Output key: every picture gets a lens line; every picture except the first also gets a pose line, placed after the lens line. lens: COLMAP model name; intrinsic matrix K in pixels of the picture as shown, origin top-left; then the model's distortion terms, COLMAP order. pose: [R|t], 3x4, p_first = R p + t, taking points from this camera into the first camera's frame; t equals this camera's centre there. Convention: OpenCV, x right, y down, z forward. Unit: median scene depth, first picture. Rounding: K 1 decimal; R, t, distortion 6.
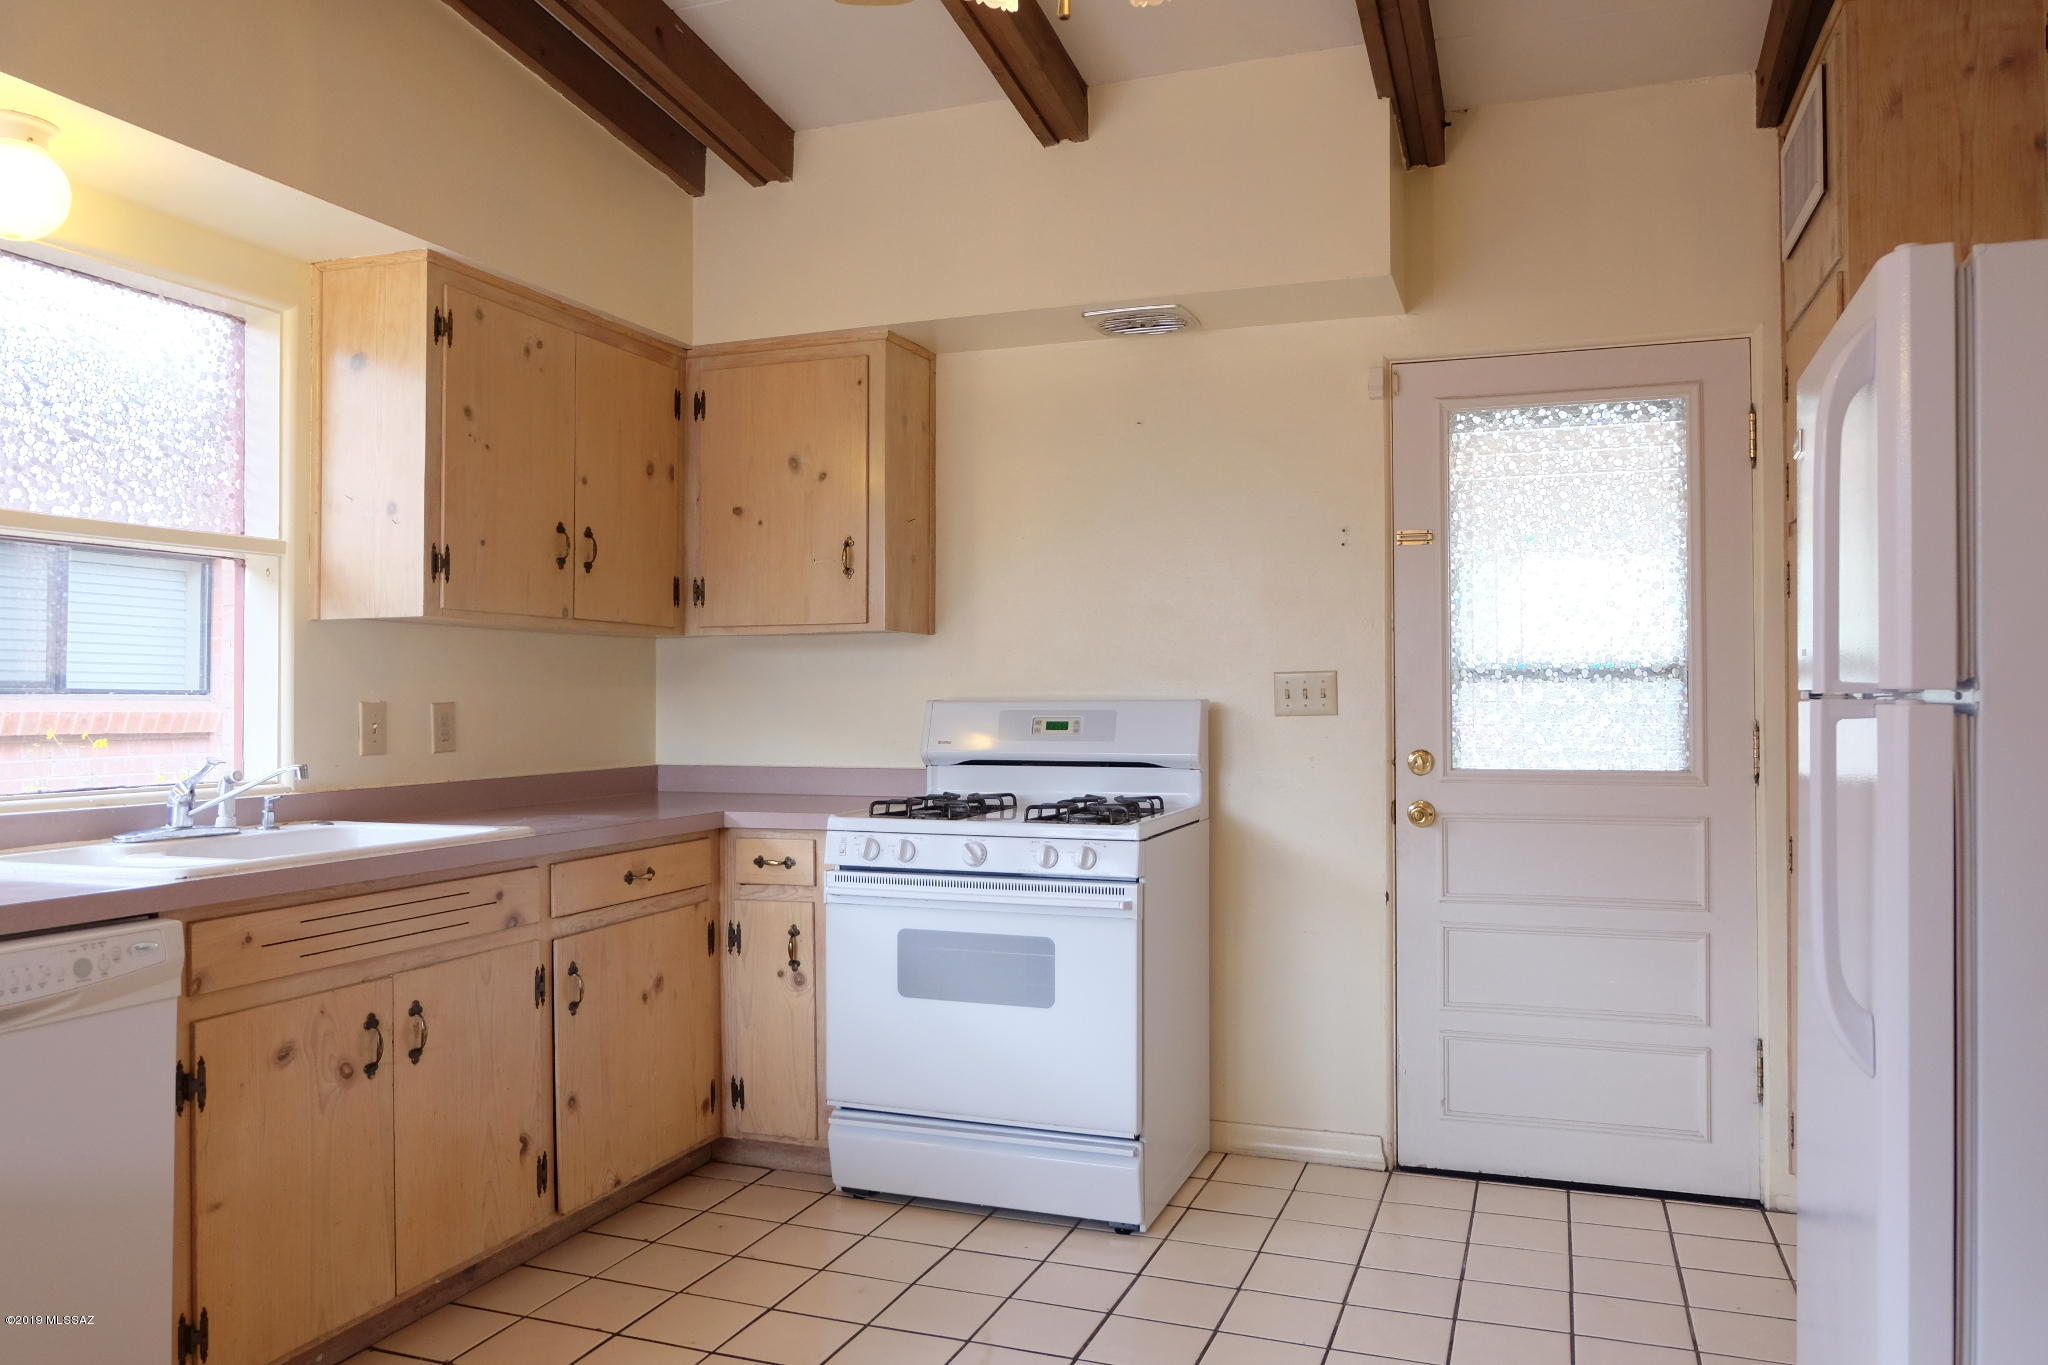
lens RADIAL K [[1477.0, 0, 1034.7], [0, 1477.0, 676.2], [0, 0, 1]] dist [-0.056667, 0.065869]
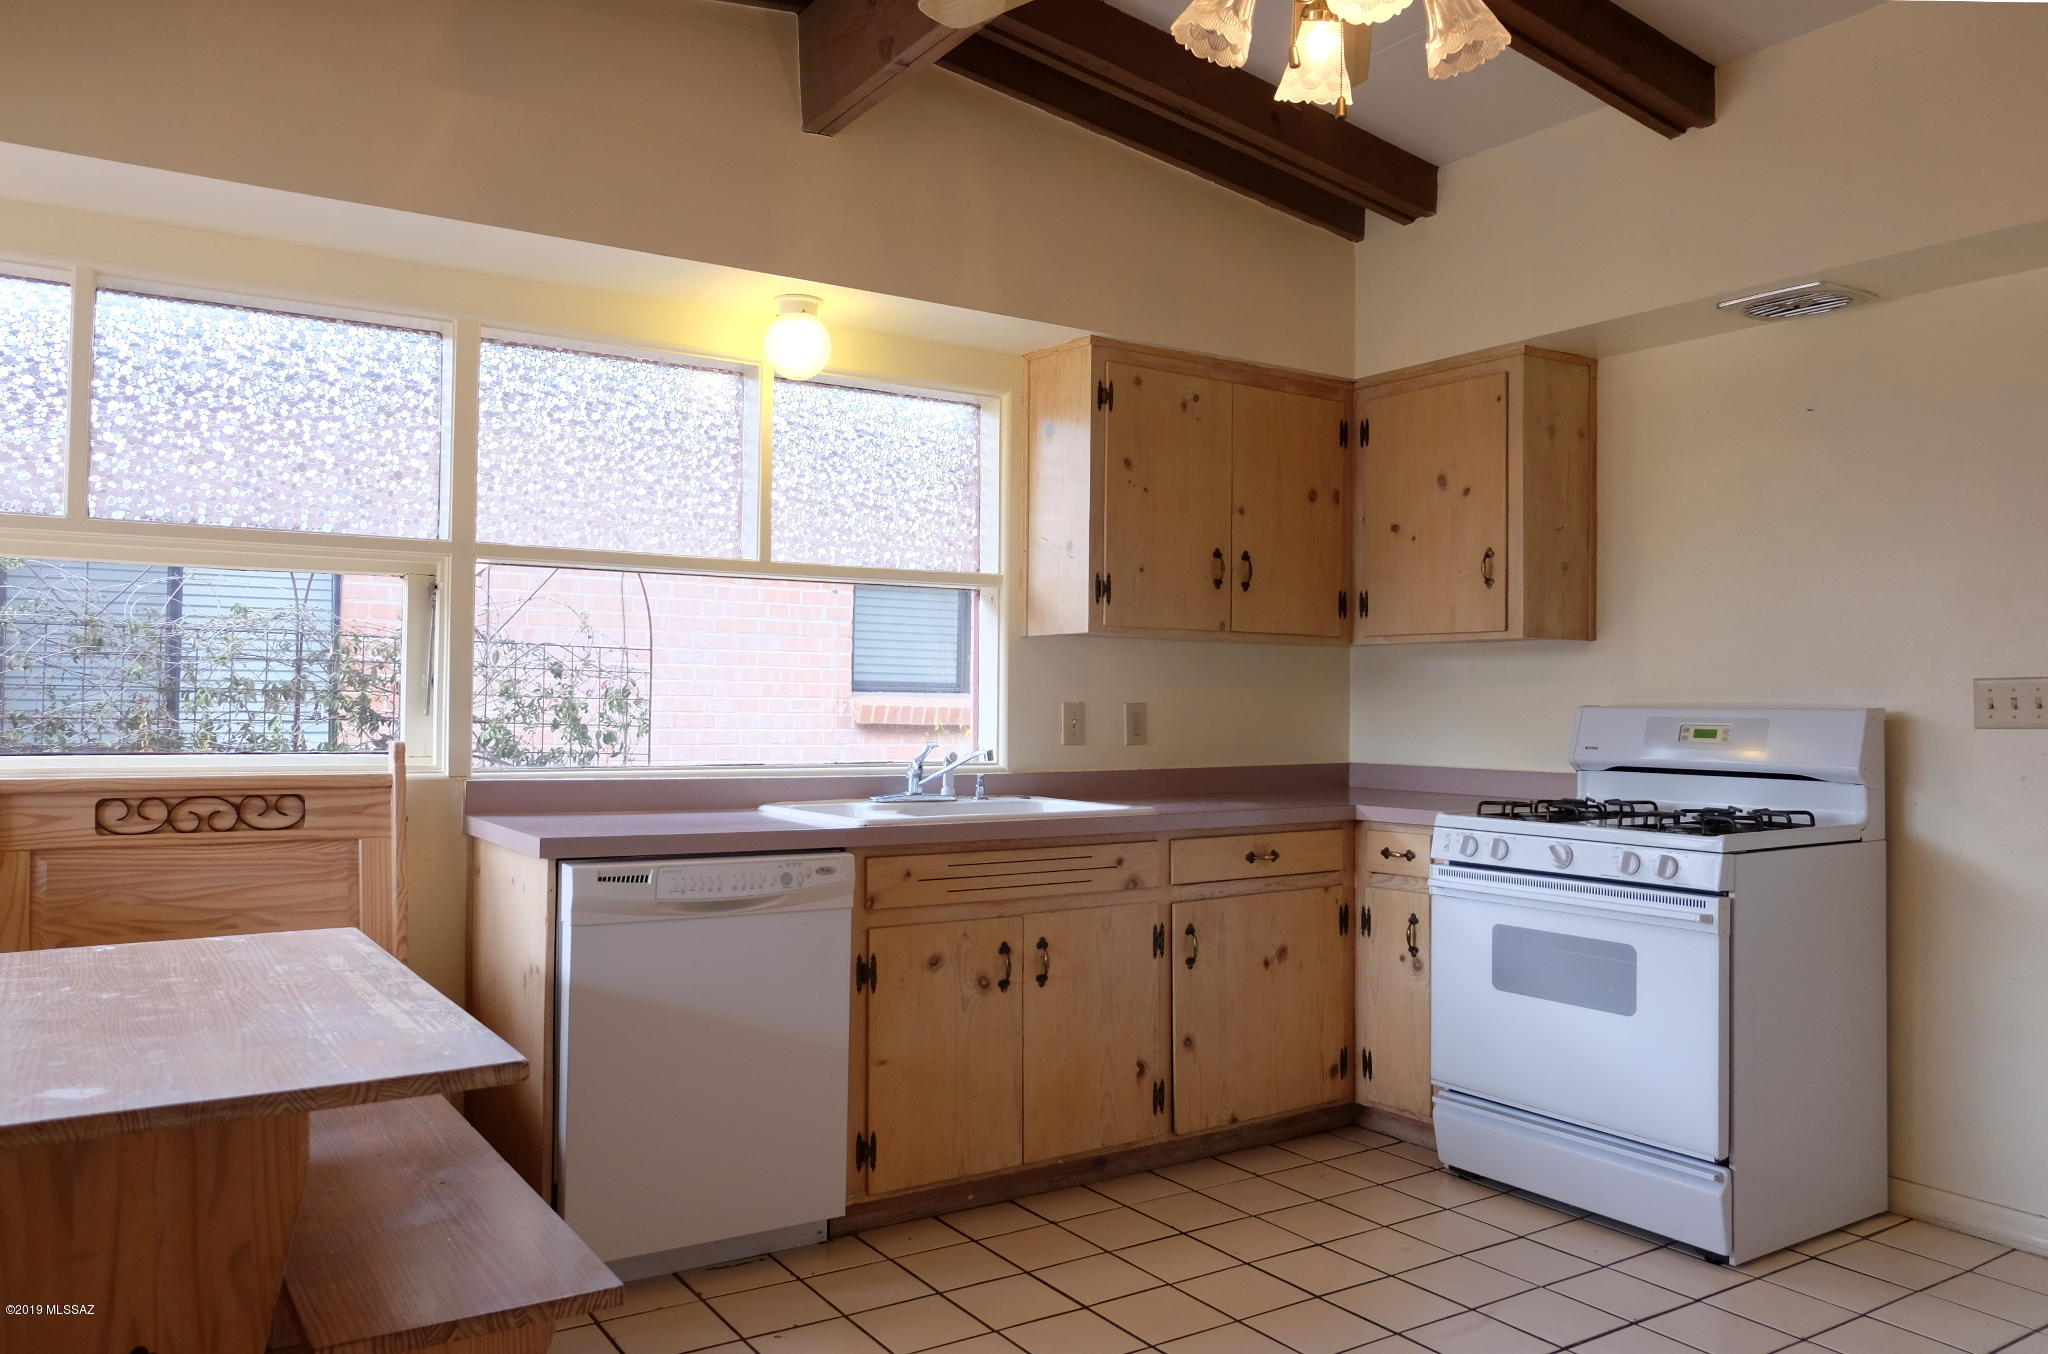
lens RADIAL K [[1477.0, 0, 1000.9], [0, 1477.0, 669.9], [0, 0, 1]] dist [-0.056667, 0.065869]
pose [[0.814166, -0.002740, -0.580626, 0.230811], [-0.001846, 0.999972, -0.007307, -0.000318], [0.580629, 0.007021, 0.814138, -0.051104]]
